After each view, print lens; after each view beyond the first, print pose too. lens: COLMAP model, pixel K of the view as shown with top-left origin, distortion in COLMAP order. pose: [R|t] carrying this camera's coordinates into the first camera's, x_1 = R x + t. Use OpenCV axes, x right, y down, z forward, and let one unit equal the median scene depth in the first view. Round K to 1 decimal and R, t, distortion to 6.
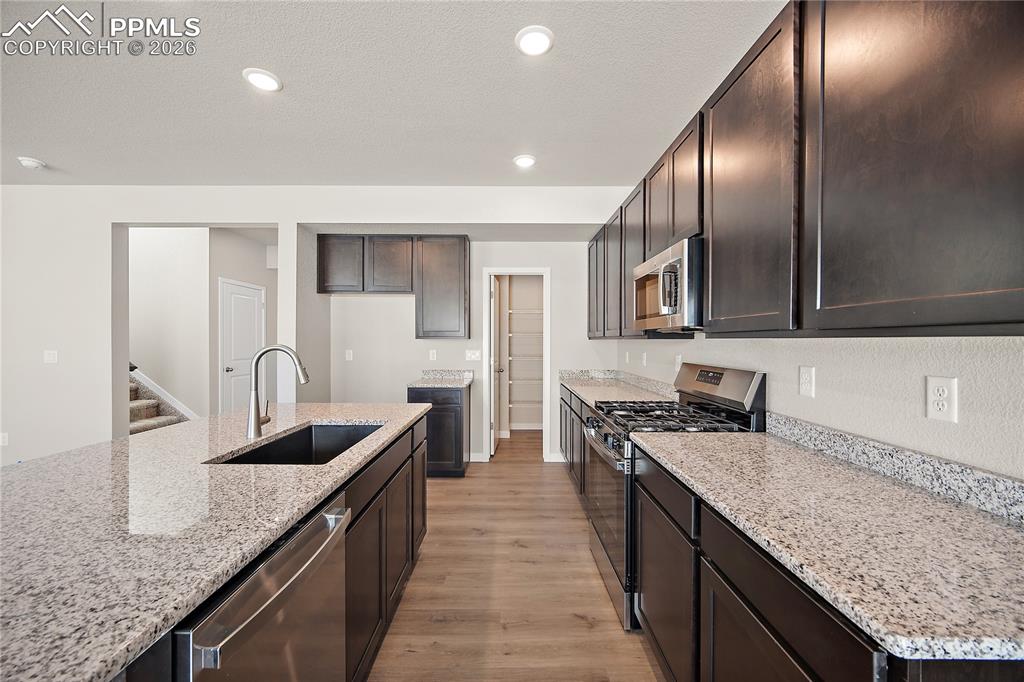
lens RADIAL K [[403.8, 0, 511.7], [0, 403.8, 344.3], [0, 0, 1]] dist [0.000085, 0.000025]
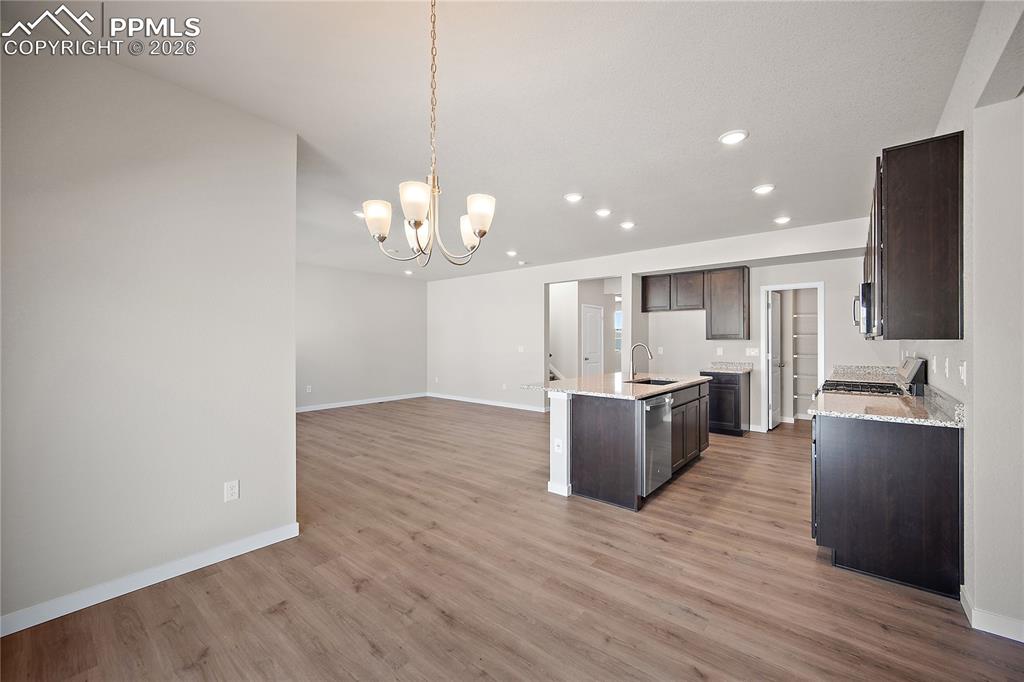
lens RADIAL K [[403.8, 0, 511.7], [0, 403.8, 344.3], [0, 0, 1]] dist [0.000085, 0.000025]
pose [[0.761738, 0.000747, -0.647885, 0.174481], [-0.003465, 0.999990, -0.002922, 0.008956], [0.647876, 0.004471, 0.761733, -0.574907]]
